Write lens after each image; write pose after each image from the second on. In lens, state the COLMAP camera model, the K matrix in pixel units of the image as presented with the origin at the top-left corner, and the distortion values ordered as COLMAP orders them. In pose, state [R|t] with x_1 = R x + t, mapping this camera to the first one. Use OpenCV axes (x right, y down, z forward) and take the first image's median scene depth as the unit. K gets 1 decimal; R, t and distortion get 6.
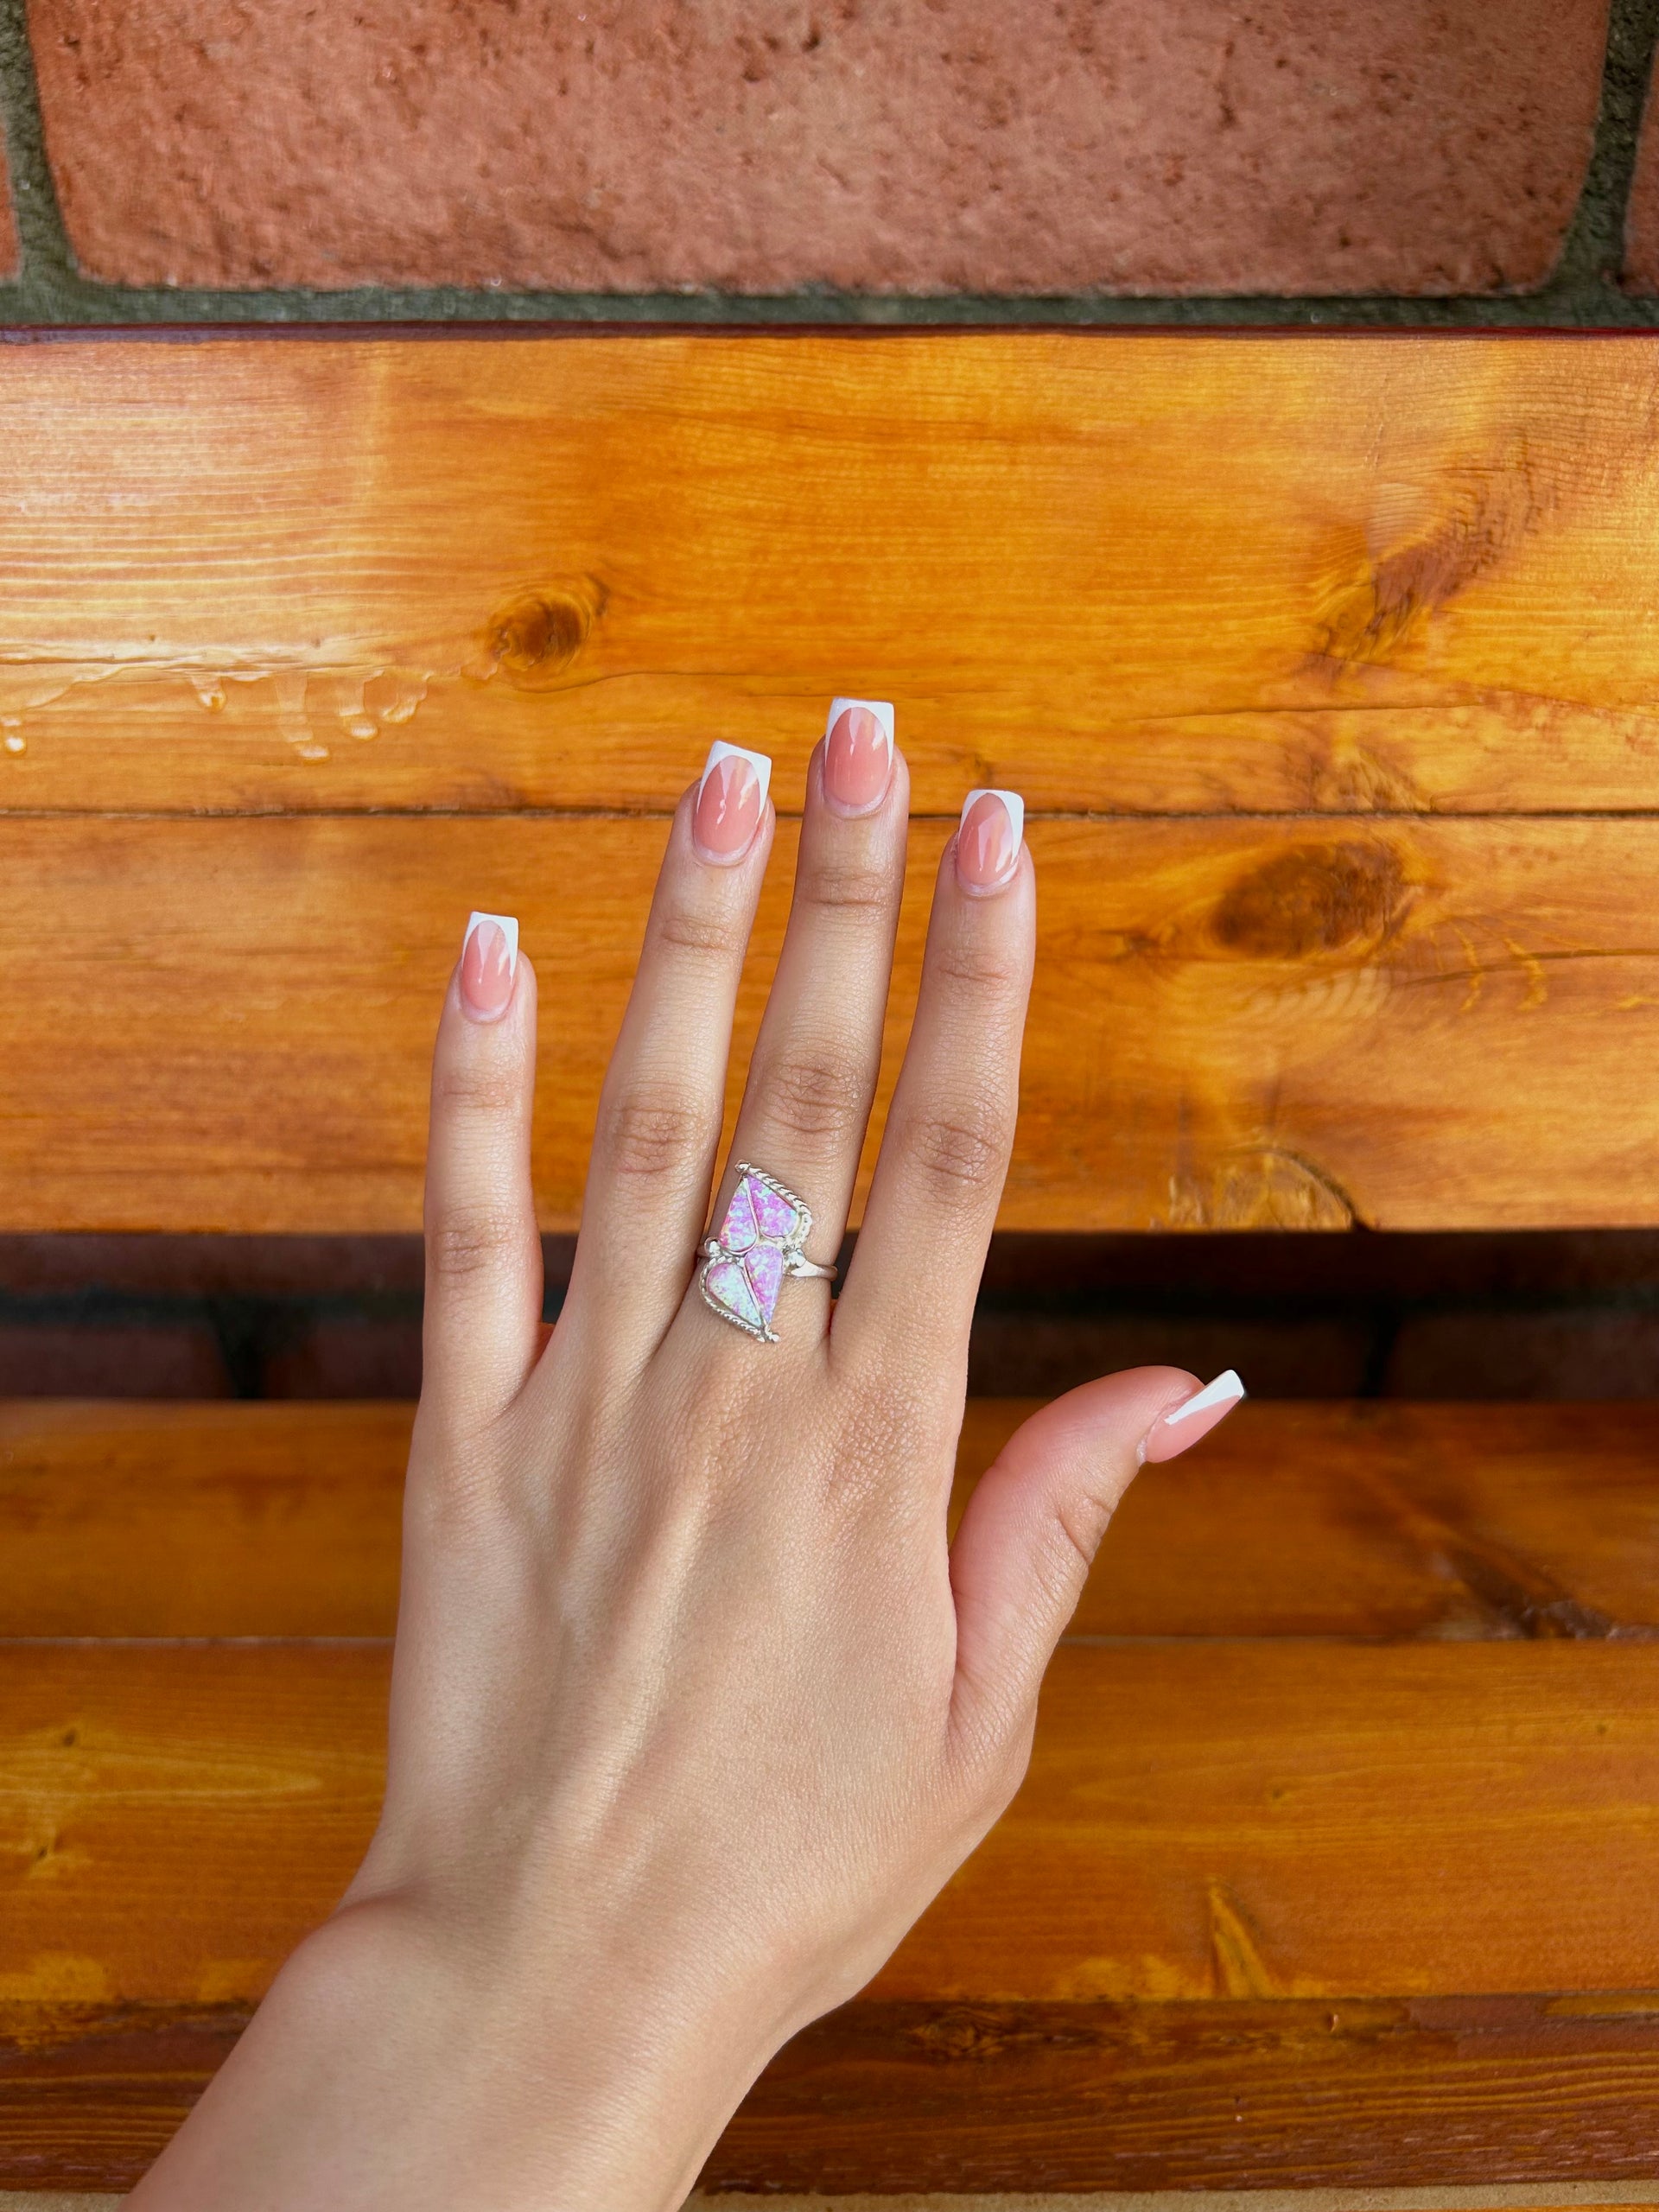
lens RADIAL K [[1678.3, 0, 828.0], [0, 1678.3, 1097.3], [0, 0, 1]] dist [0.013410, -0.032760]
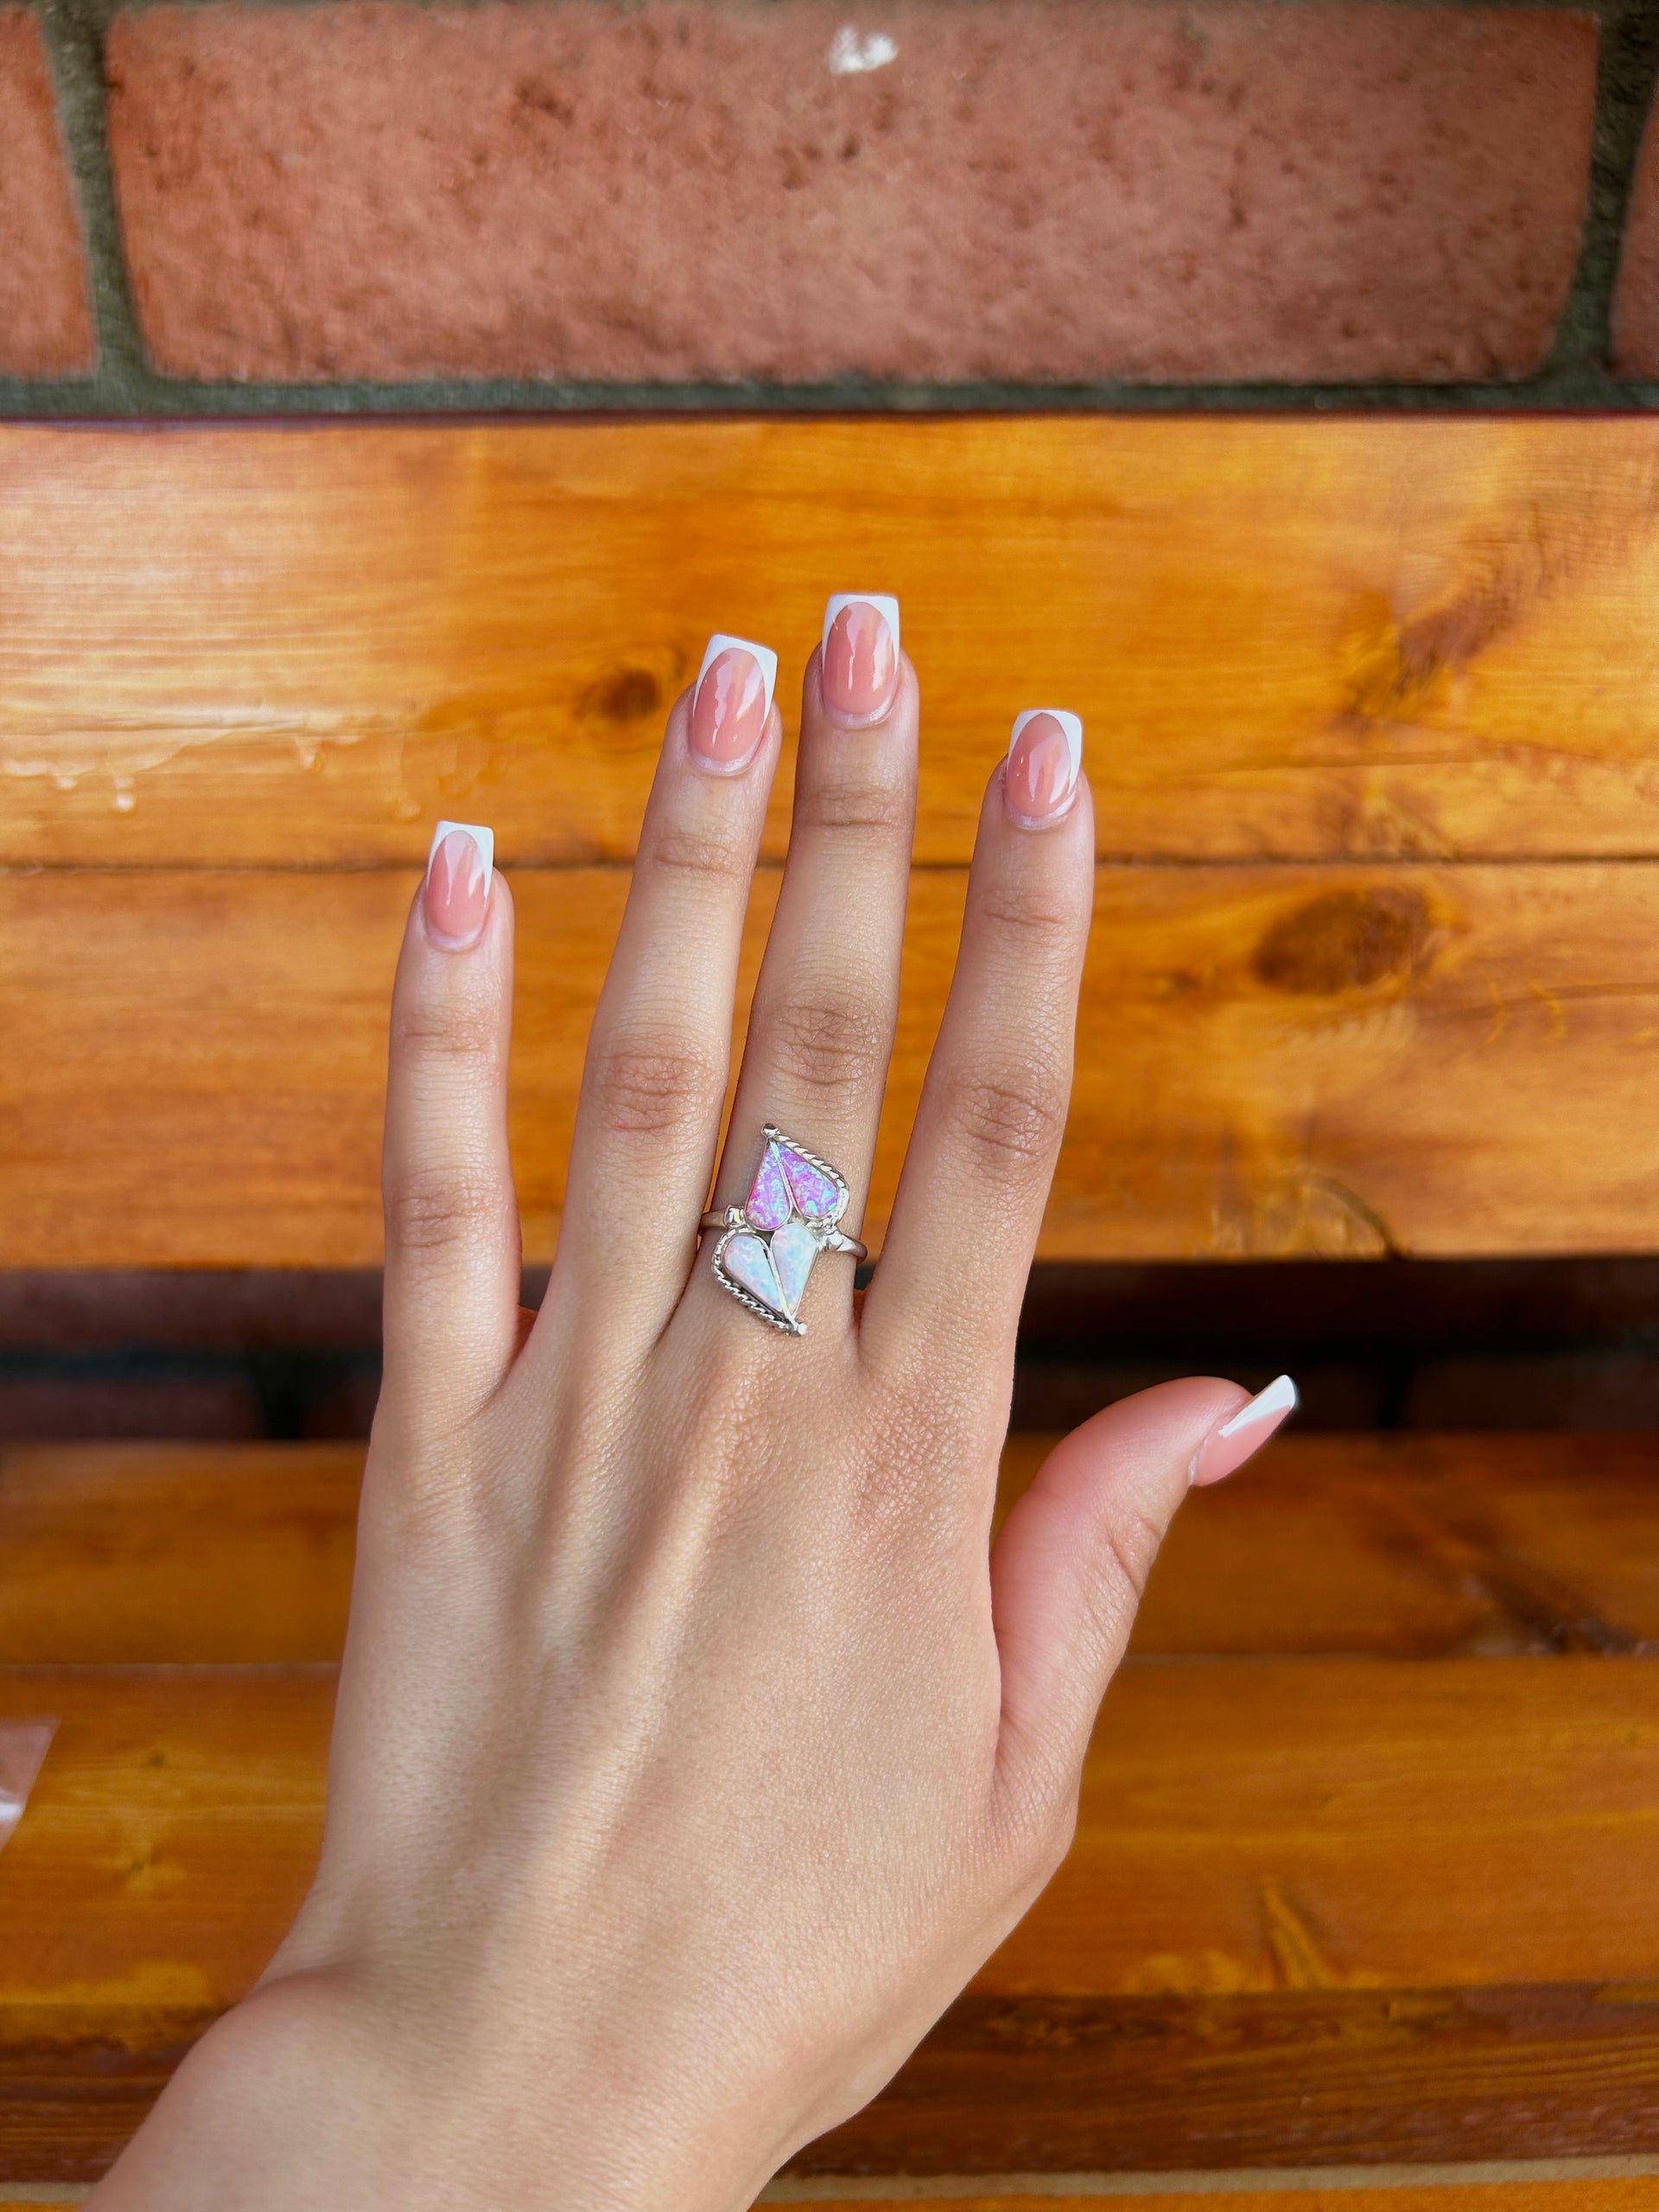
lens RADIAL K [[1678.3, 0, 811.5], [0, 1678.3, 1114.7], [0, 0, 1]] dist [0.013410, -0.032760]
pose [[0.999959, -0.007724, 0.004675, -0.053157], [0.007893, 0.999268, -0.037421, 0.028072], [-0.004382, 0.037456, 0.999289, -0.053502]]
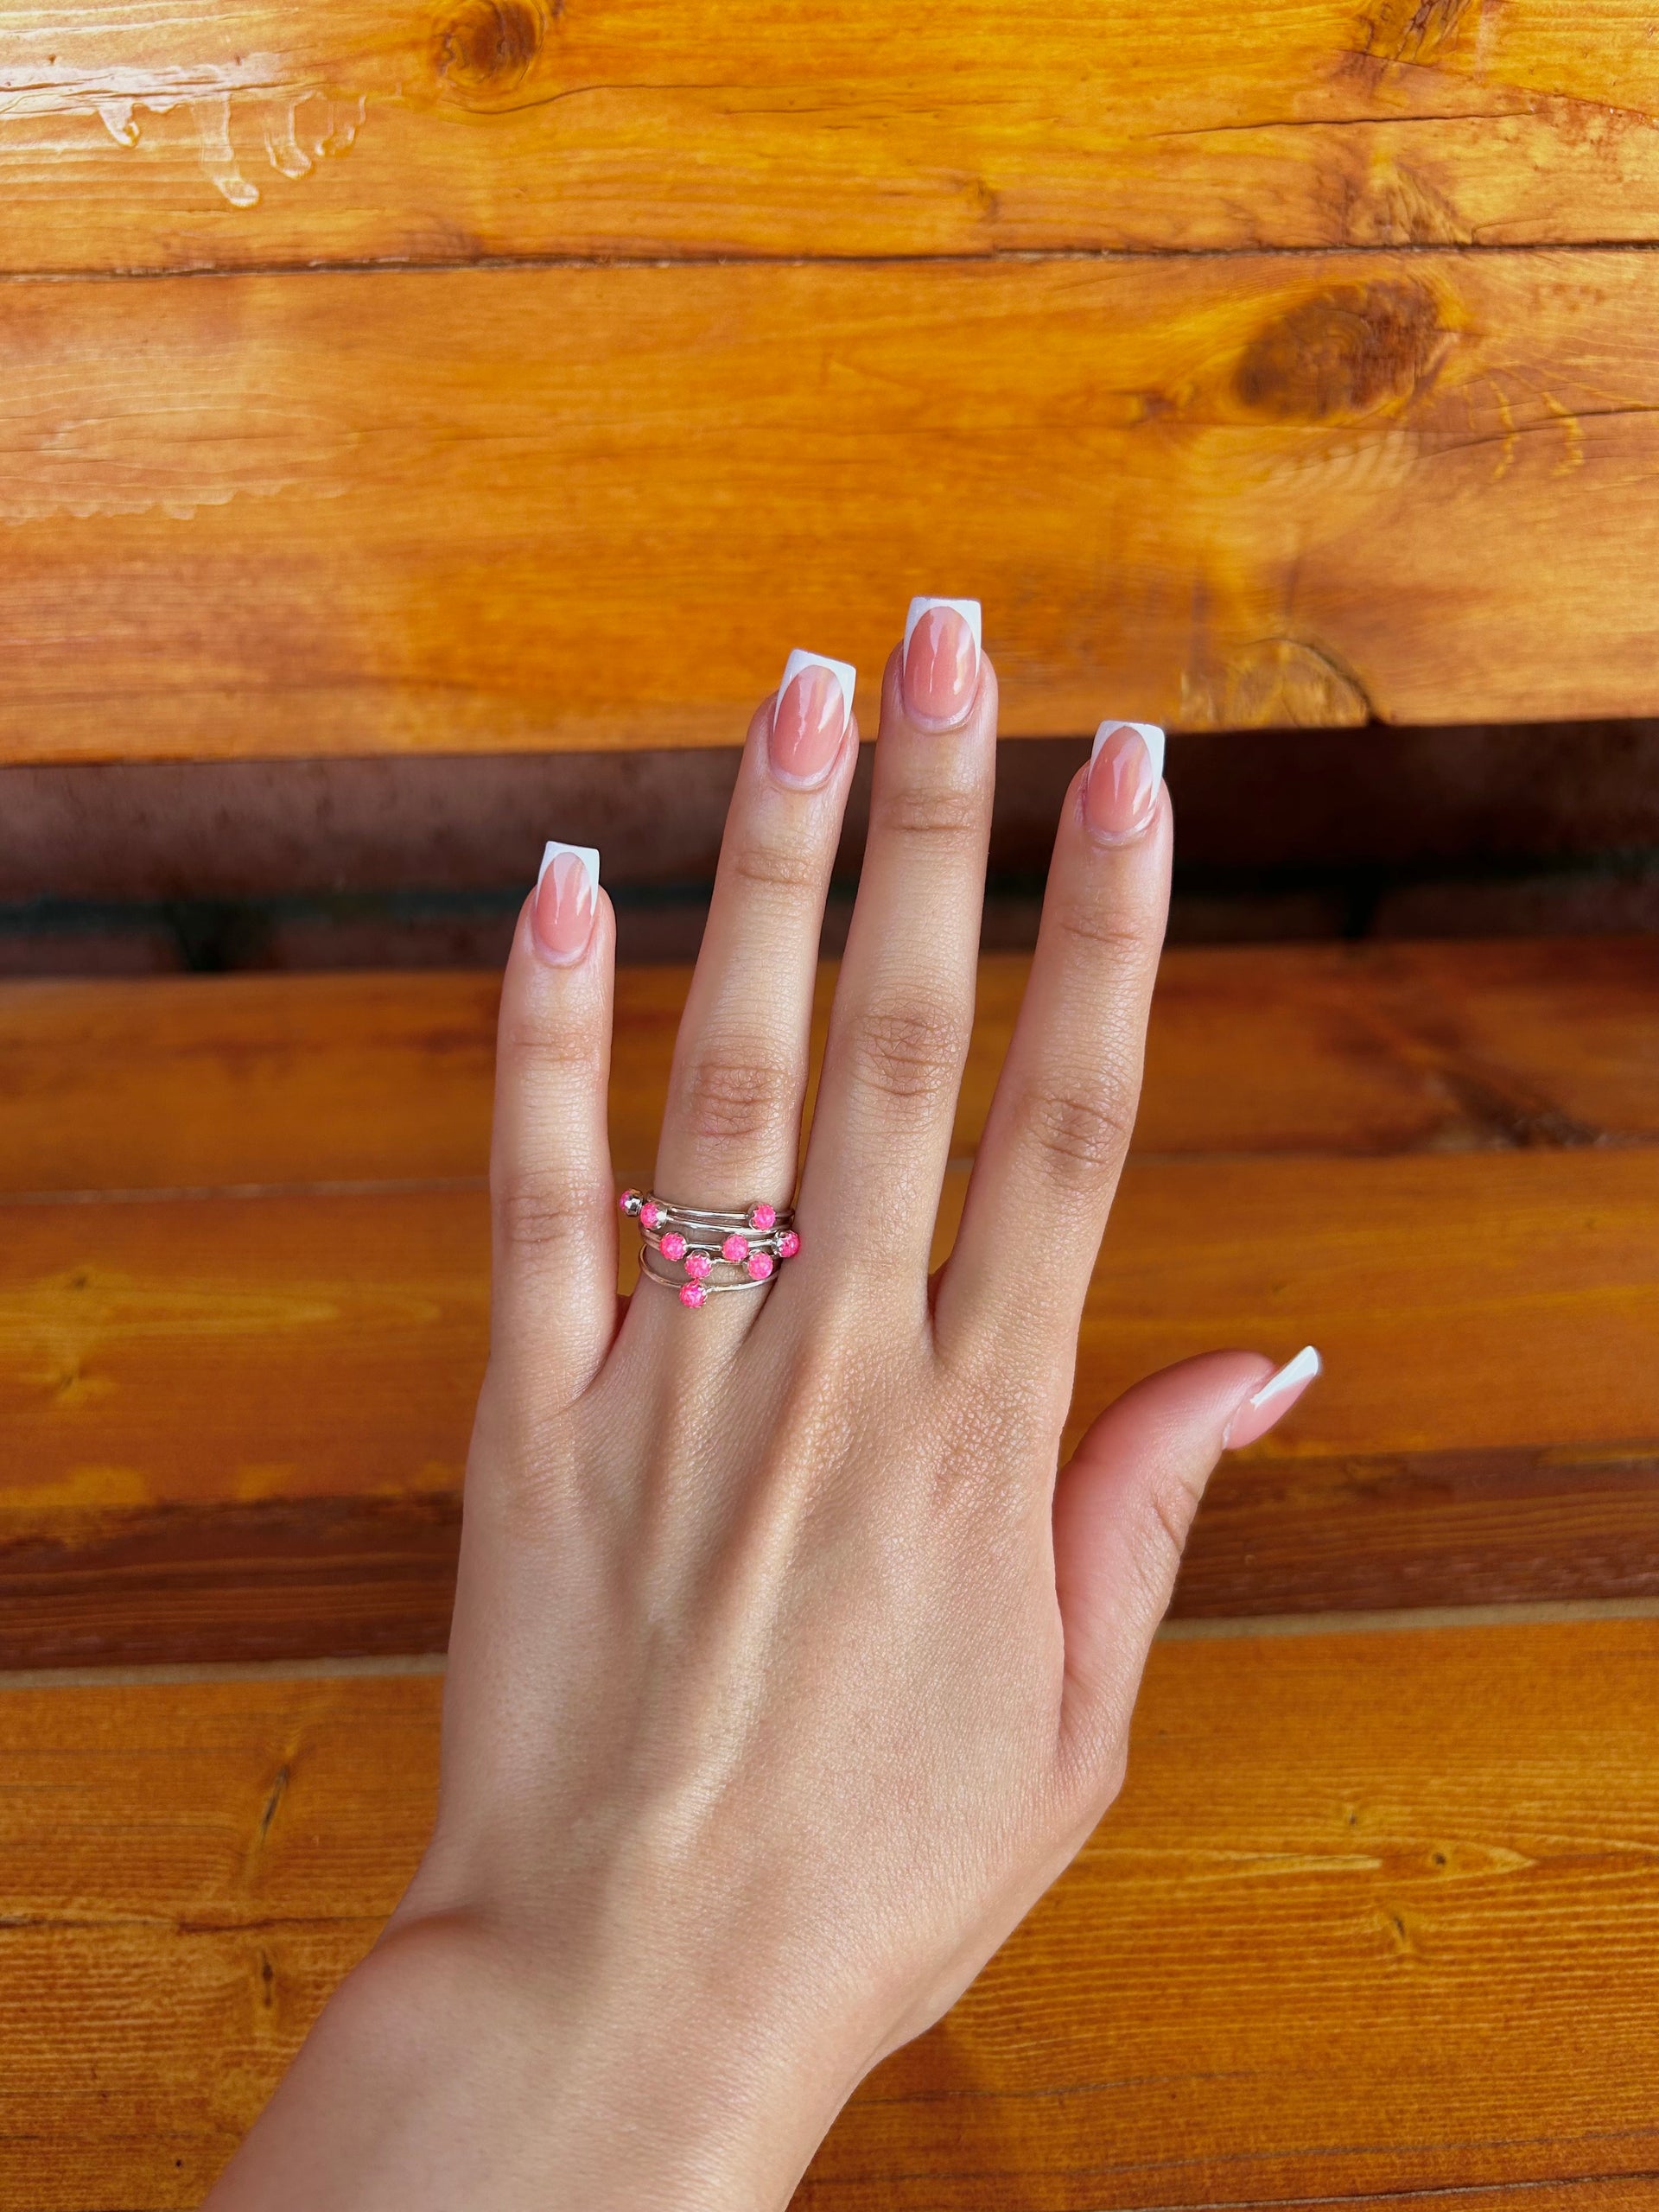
lens RADIAL K [[1678.3, 0, 808.3], [0, 1678.3, 1090.0], [0, 0, 1]] dist [0.013410, -0.032760]
pose [[0.999272, -0.031983, 0.020802, -0.036360], [0.027679, 0.982969, 0.181673, 0.104141], [-0.026259, -0.180965, 0.983139, 0.022980]]
